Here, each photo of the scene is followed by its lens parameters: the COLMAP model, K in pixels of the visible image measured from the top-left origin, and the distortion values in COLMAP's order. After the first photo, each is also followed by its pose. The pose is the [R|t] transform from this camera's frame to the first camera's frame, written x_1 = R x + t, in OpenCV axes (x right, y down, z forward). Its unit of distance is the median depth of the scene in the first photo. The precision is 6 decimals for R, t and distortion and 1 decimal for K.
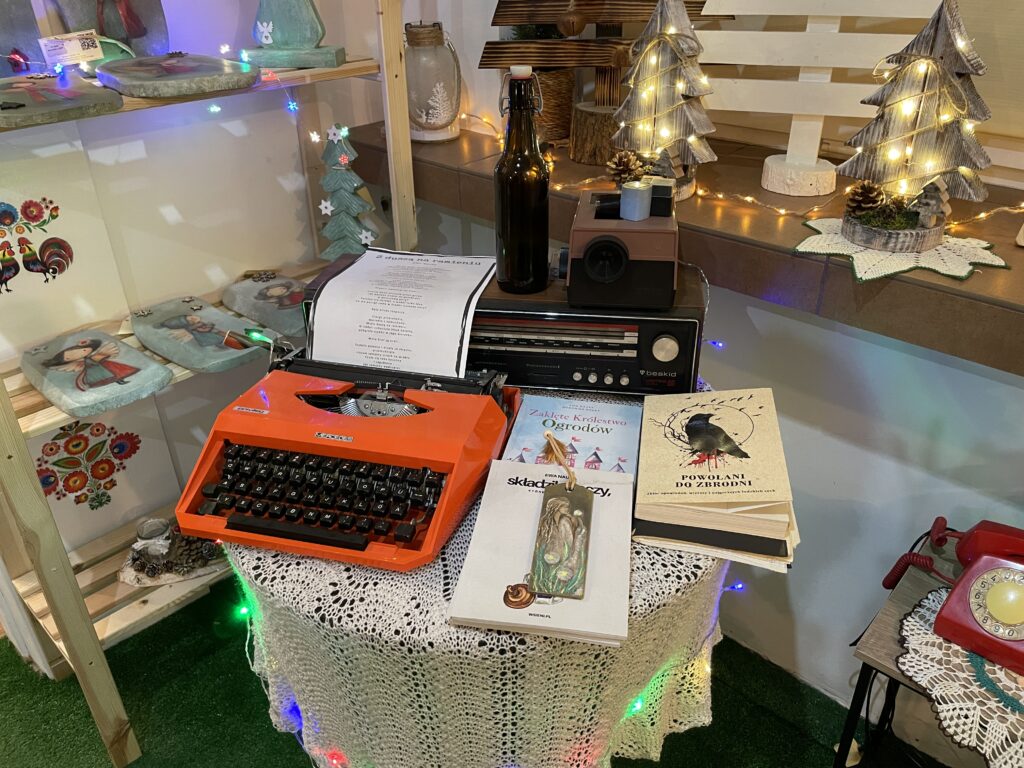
lens RADIAL K [[777.6, 0, 513.6], [0, 777.6, 382.5], [0, 0, 1]] dist [0.090233, -0.122774]
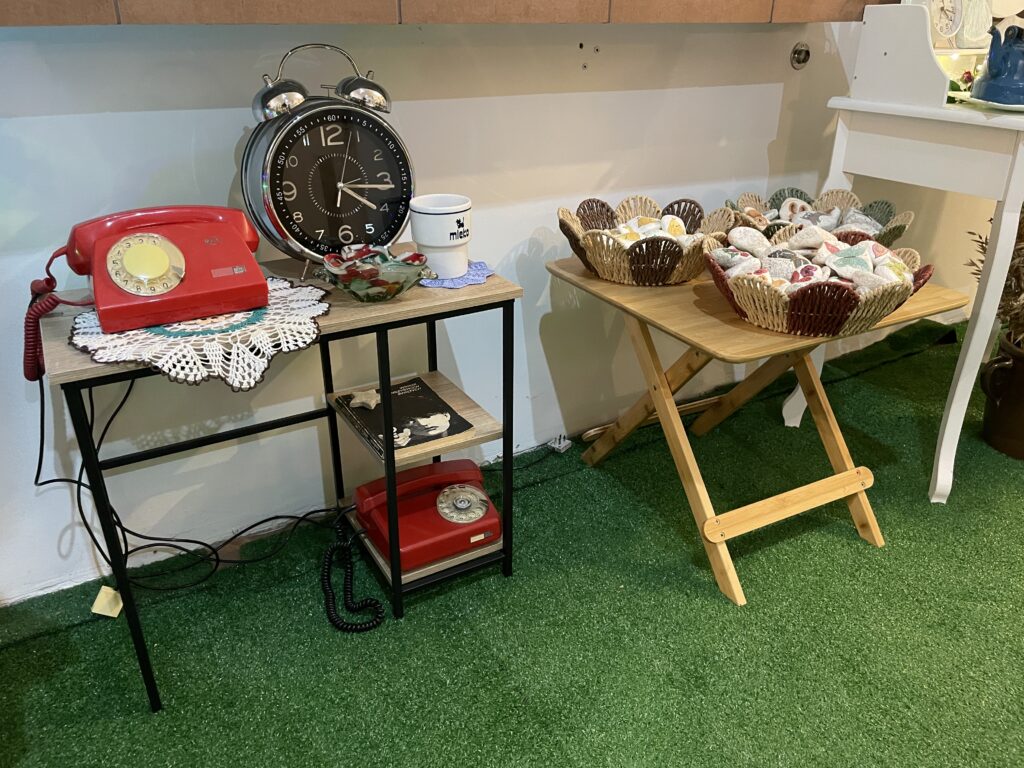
lens RADIAL K [[777.6, 0, 510.6], [0, 777.6, 383.8], [0, 0, 1]] dist [0.090233, -0.122774]
pose [[0.300163, -0.403192, 0.864487, -0.131426], [0.467585, 0.852118, 0.235071, 0.314595], [-0.831424, 0.333662, 0.444301, 0.175431]]
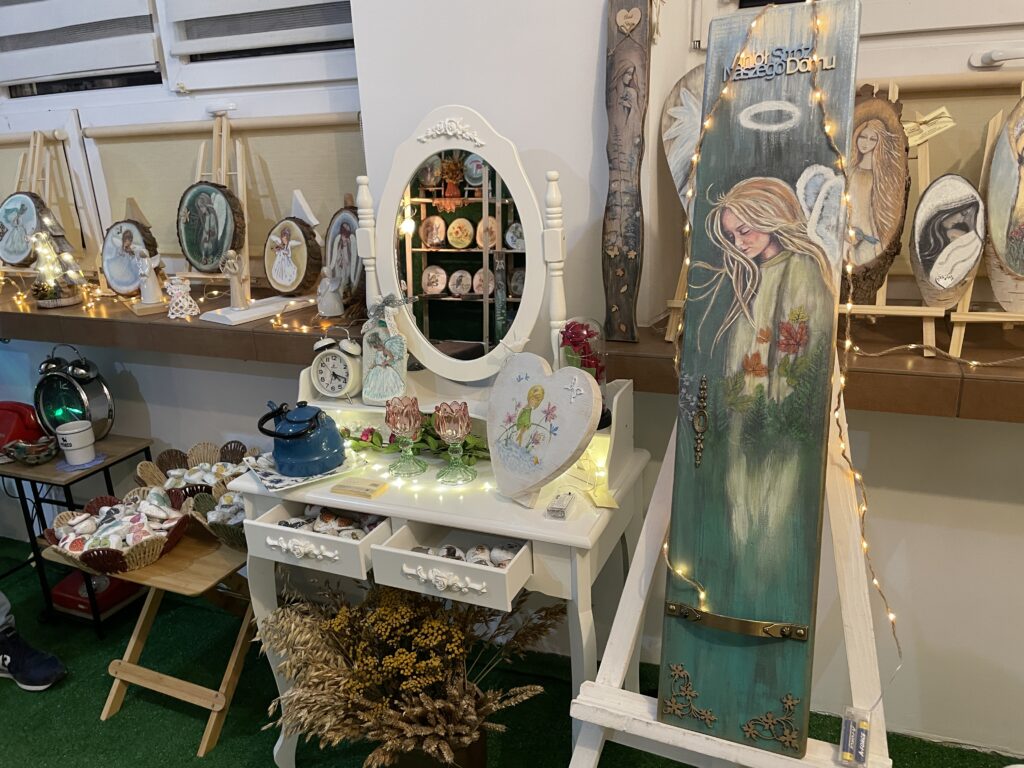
lens RADIAL K [[777.6, 0, 524.6], [0, 777.6, 378.6], [0, 0, 1]] dist [0.090233, -0.122774]
pose [[0.937615, -0.127350, 0.323511, 1.168330], [0.199675, 0.958982, -0.201205, 0.798382], [-0.284618, 0.253250, 0.924585, -1.501530]]
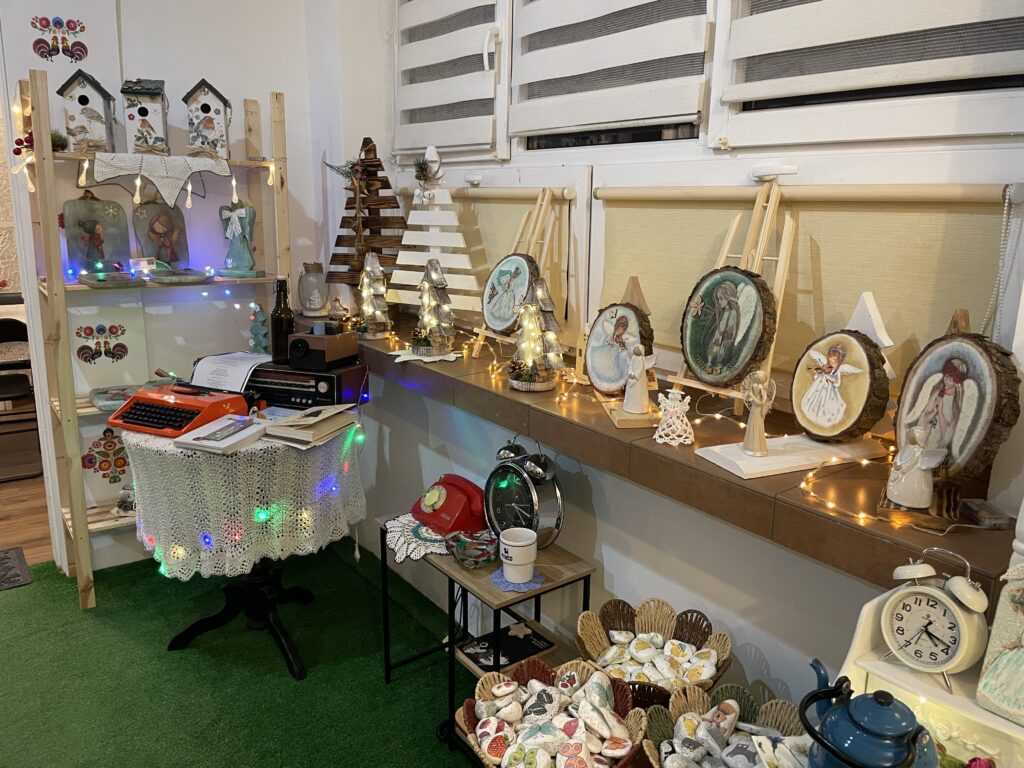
lens RADIAL K [[777.6, 0, 519.1], [0, 777.6, 380.0], [0, 0, 1]] dist [0.090233, -0.122774]
pose [[0.982313, 0.069509, -0.173867, 1.005565], [-0.117427, 0.951944, -0.282868, 0.455152], [0.145849, 0.298281, 0.943269, -0.987335]]
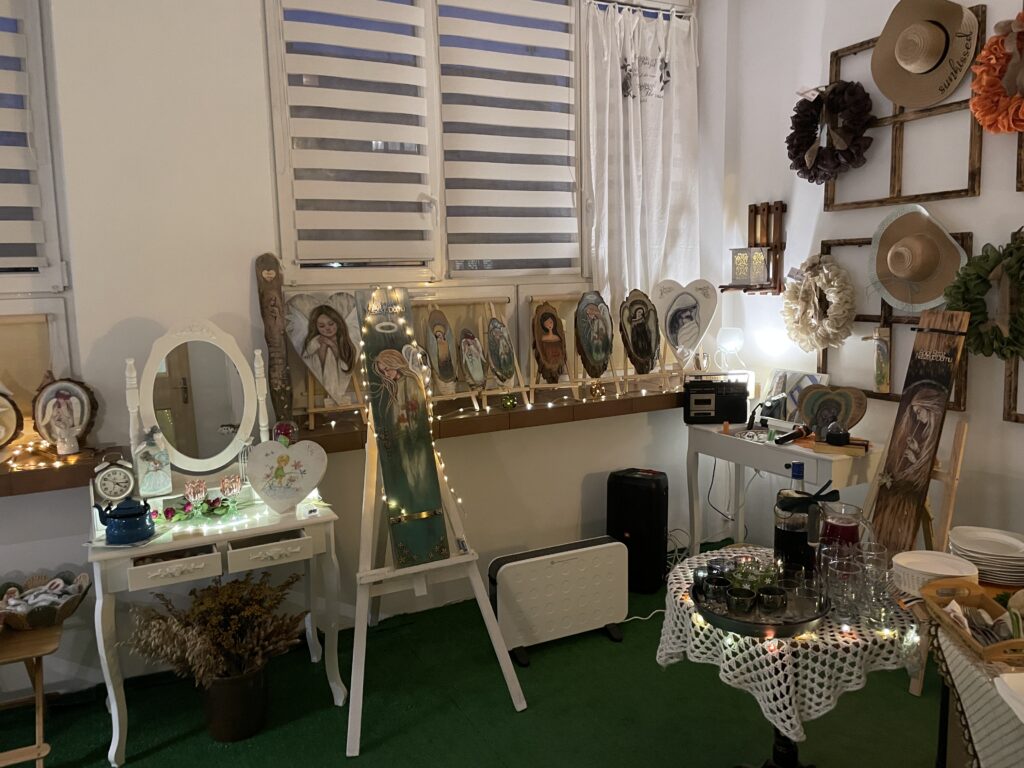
lens RADIAL K [[777.6, 0, 515.7], [0, 777.6, 371.5], [0, 0, 1]] dist [0.090233, -0.122774]
pose [[0.334397, -0.118458, 0.934958, -0.410458], [0.487032, 0.871049, -0.063831, 0.849091], [-0.806832, 0.476699, 0.348969, -1.926166]]
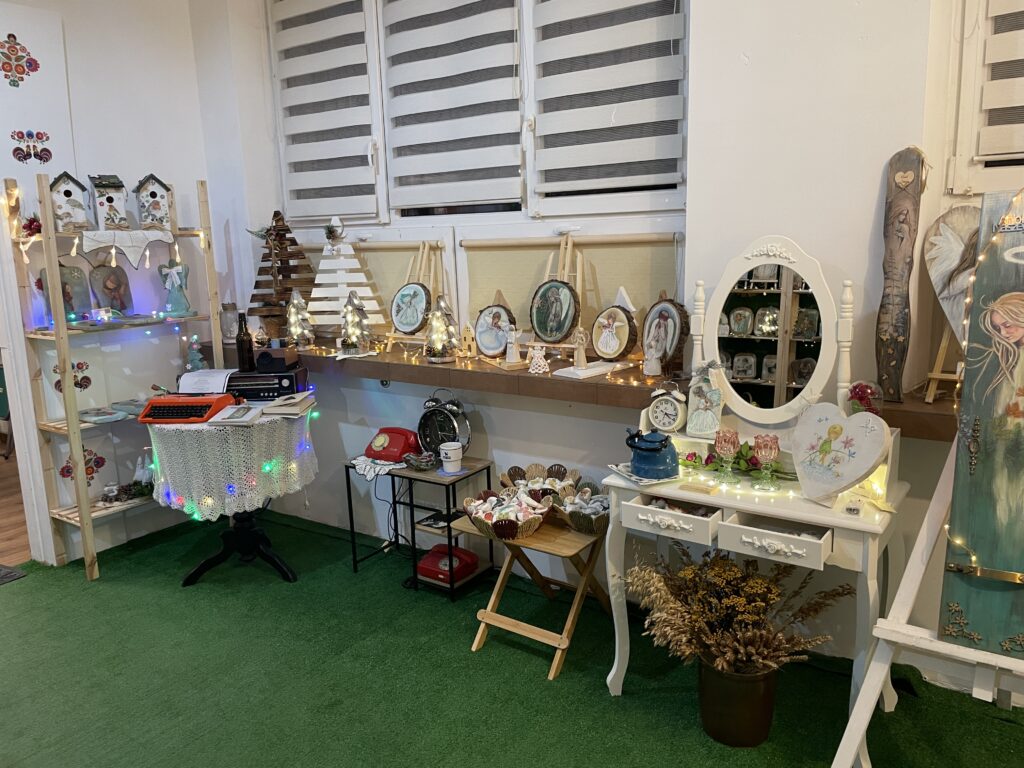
lens RADIAL K [[777.6, 0, 509.4], [0, 777.6, 386.3], [0, 0, 1]] dist [0.090233, -0.122774]
pose [[0.990334, -0.046421, 0.130704, 0.611513], [0.086775, 0.942499, -0.322746, 0.999746], [-0.108206, 0.330968, 0.937418, -2.008981]]
